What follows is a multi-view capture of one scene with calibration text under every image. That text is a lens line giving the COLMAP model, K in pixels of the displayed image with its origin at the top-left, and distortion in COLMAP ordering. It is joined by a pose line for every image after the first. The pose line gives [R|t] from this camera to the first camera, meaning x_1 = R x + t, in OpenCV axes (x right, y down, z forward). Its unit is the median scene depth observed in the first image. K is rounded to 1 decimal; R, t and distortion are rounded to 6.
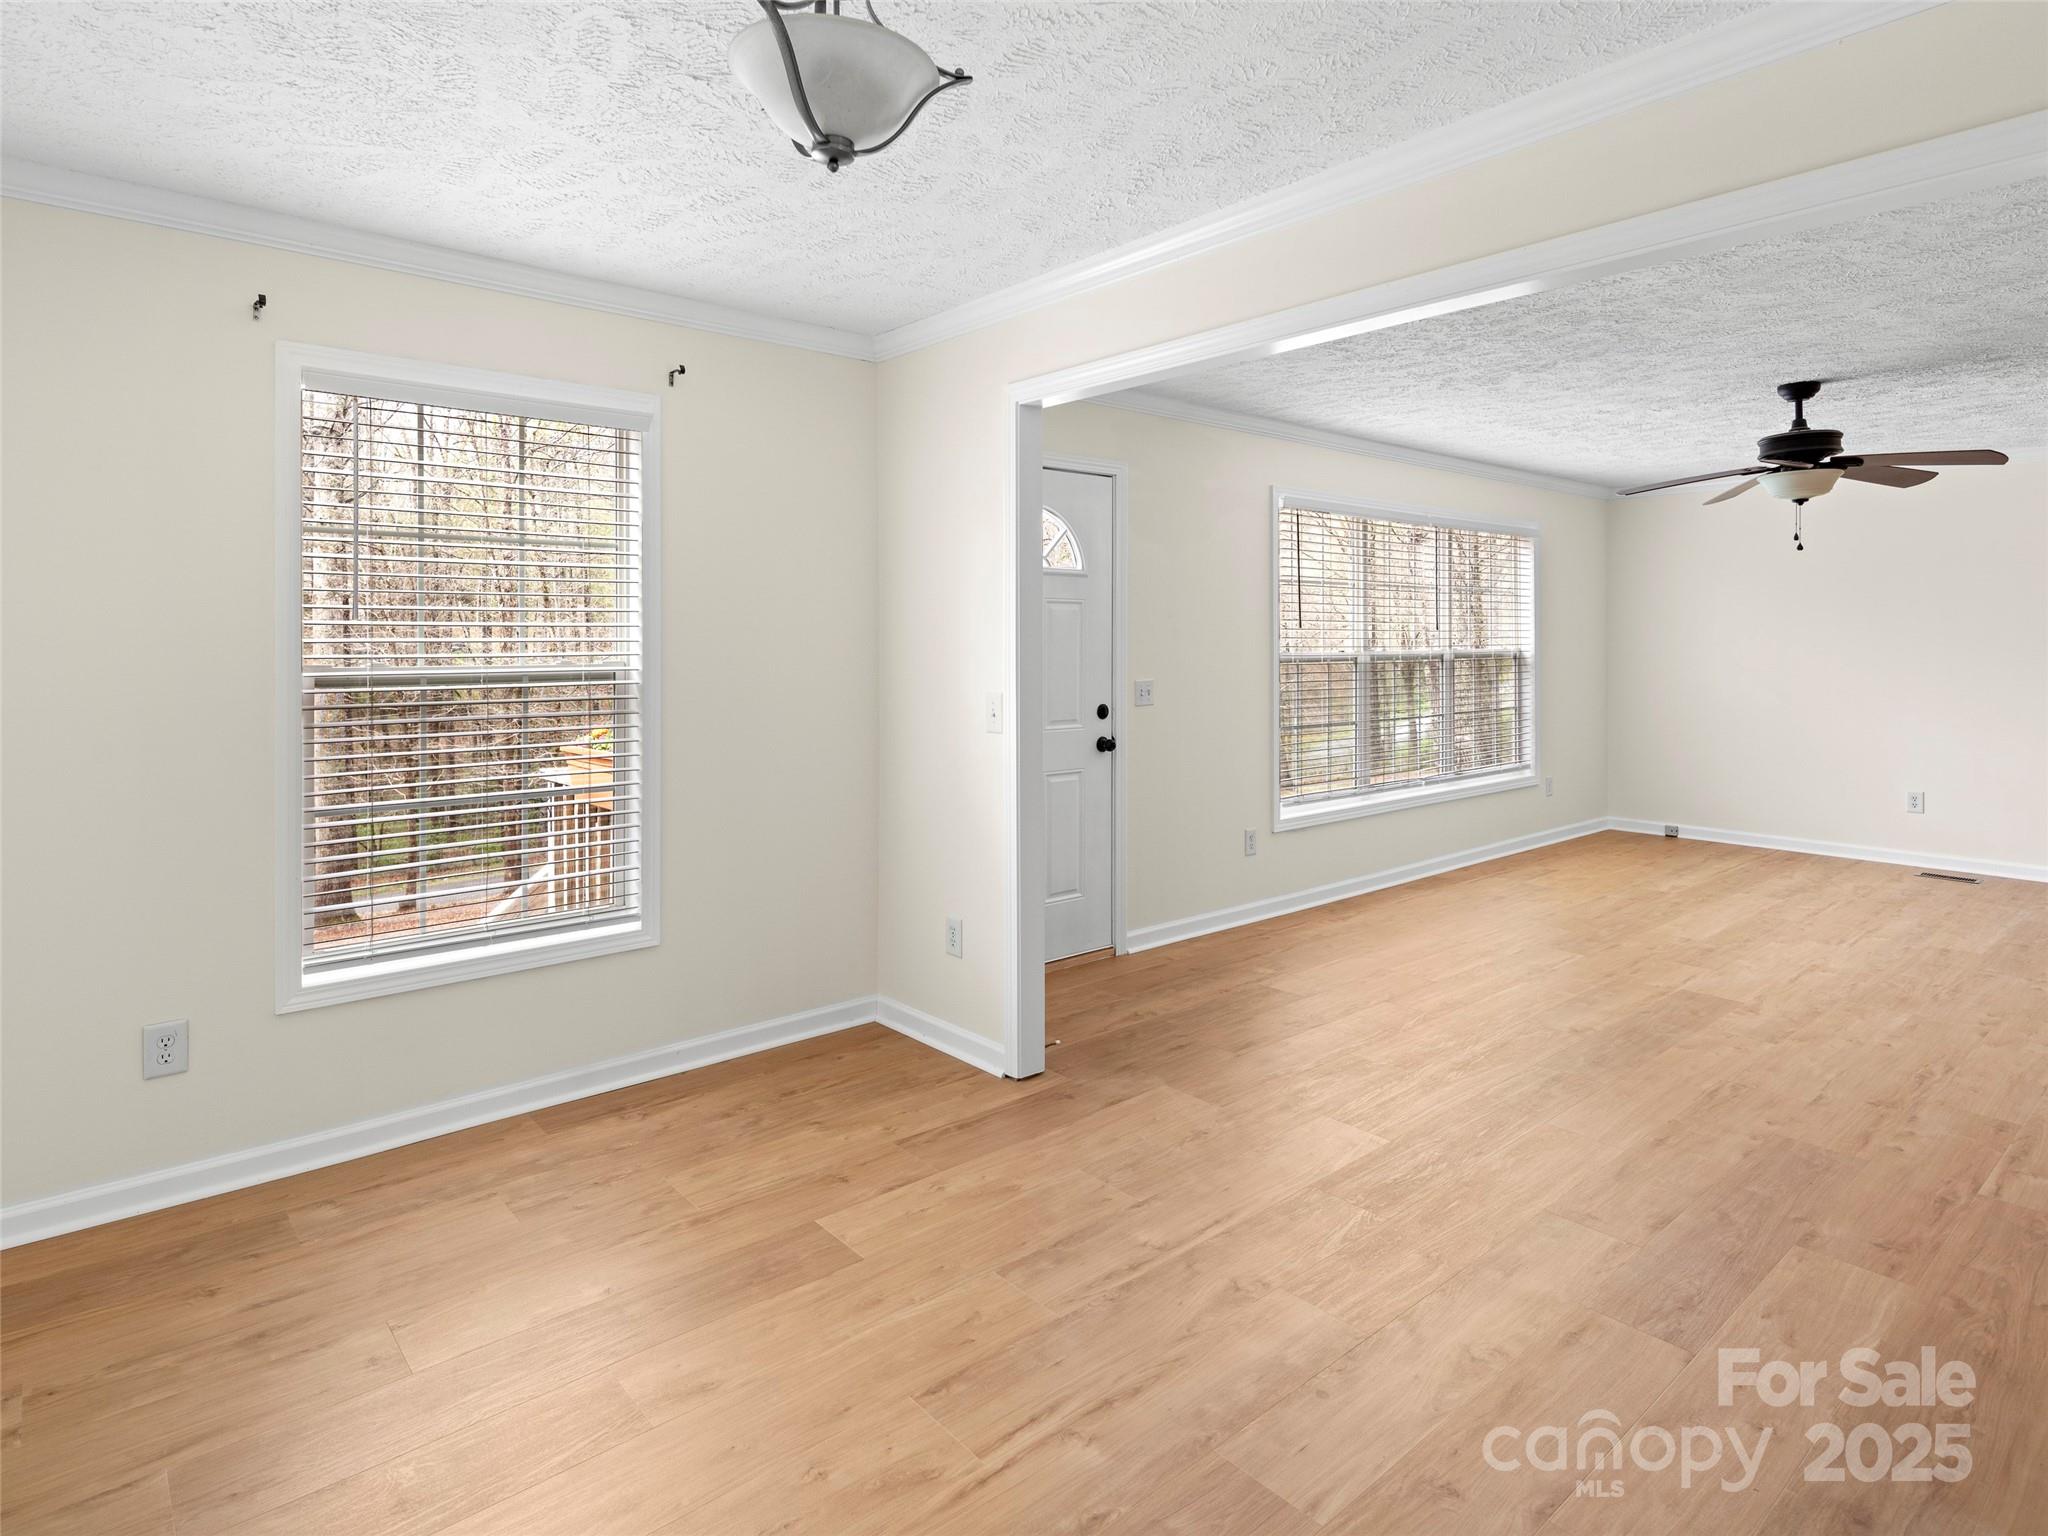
lens RADIAL K [[1133.9, 0, 1046.7], [0, 1133.9, 636.3], [0, 0, 1]] dist [0.017669, -0.010486]
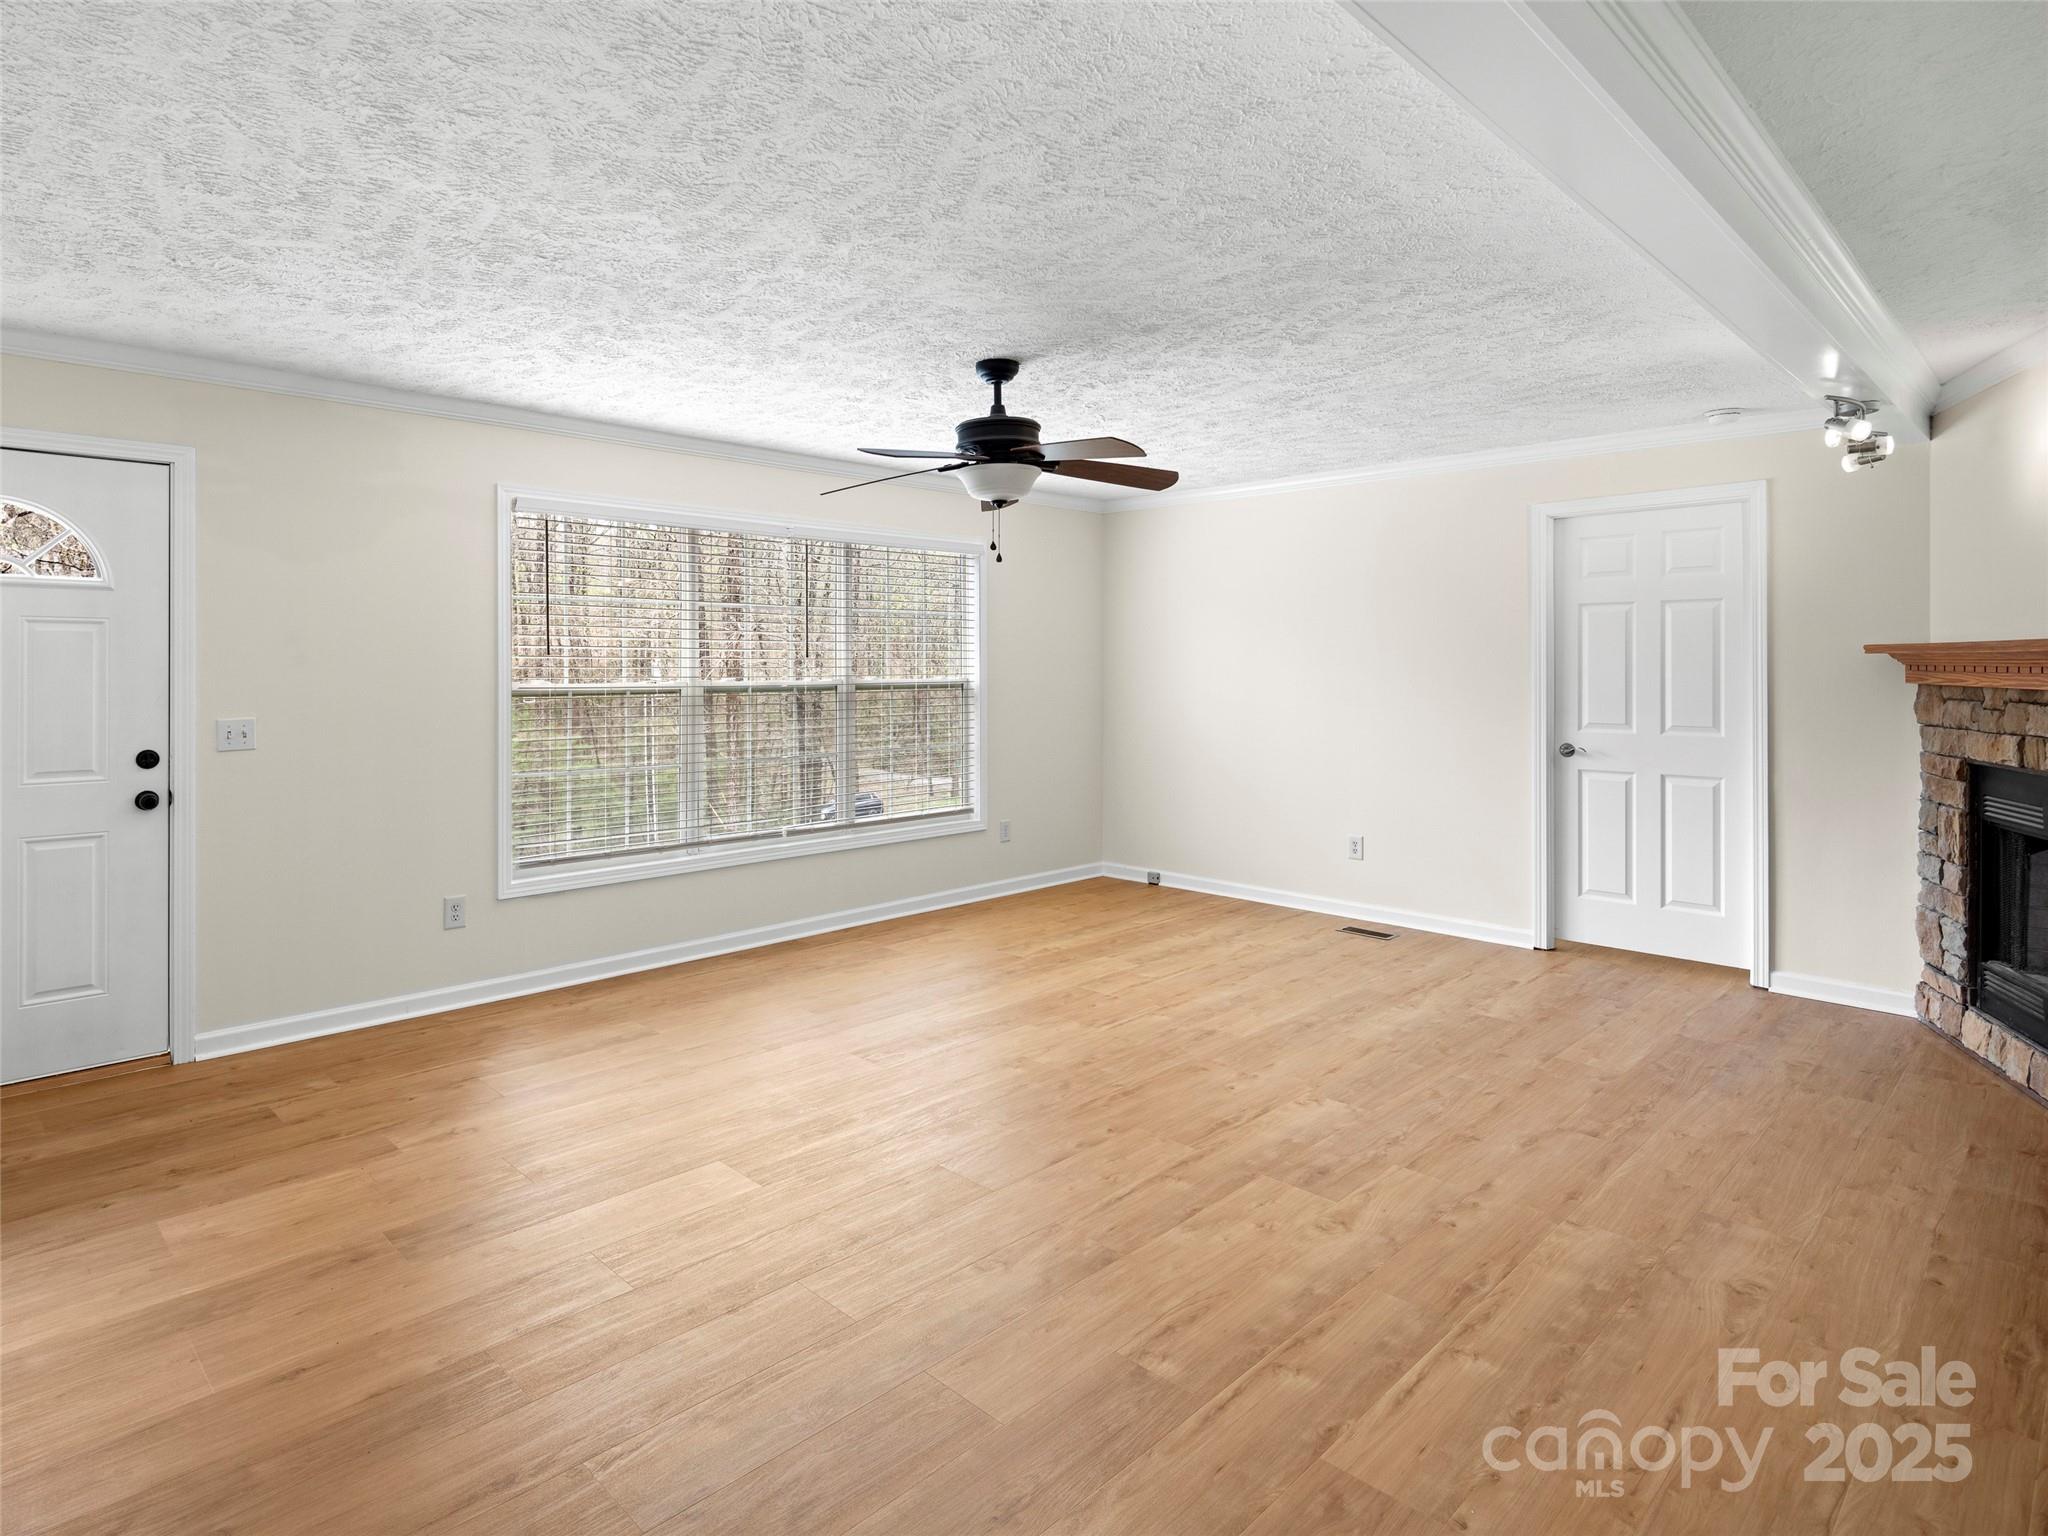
lens RADIAL K [[1127.7, 0, 993.1], [0, 1127.7, 666.4], [0, 0, 1]] dist [0.012852, -0.000525]
pose [[0.998312, 0.000142, 0.058086, 0.609165], [-0.000242, 0.999999, 0.001702, -0.000393], [-0.058086, -0.001713, 0.998310, 0.174267]]
